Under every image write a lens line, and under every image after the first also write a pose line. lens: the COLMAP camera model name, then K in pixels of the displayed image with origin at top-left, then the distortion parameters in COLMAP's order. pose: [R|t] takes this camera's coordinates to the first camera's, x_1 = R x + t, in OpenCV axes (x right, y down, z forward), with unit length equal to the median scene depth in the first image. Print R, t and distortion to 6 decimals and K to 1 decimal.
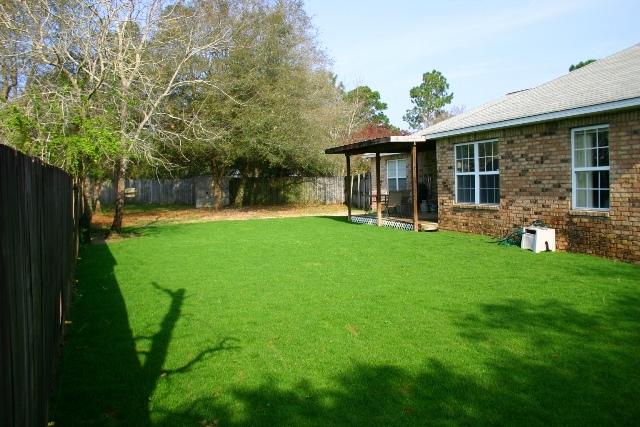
lens RADIAL K [[516.0, 0, 319.3], [0, 516.0, 208.1], [0, 0, 1]] dist [-0.156679, 0.130252]
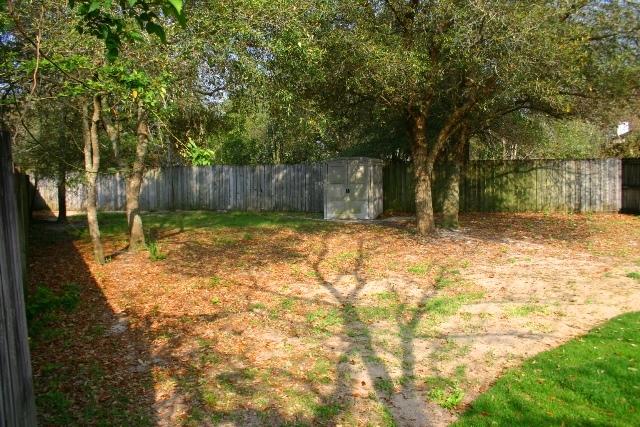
lens RADIAL K [[516.0, 0, 317.9], [0, 516.0, 212.5], [0, 0, 1]] dist [-0.156679, 0.130252]
pose [[0.996910, -0.000700, -0.078554, -0.207688], [0.002625, 0.999699, 0.024405, -0.020374], [0.078513, -0.024536, 0.996611, 0.478538]]
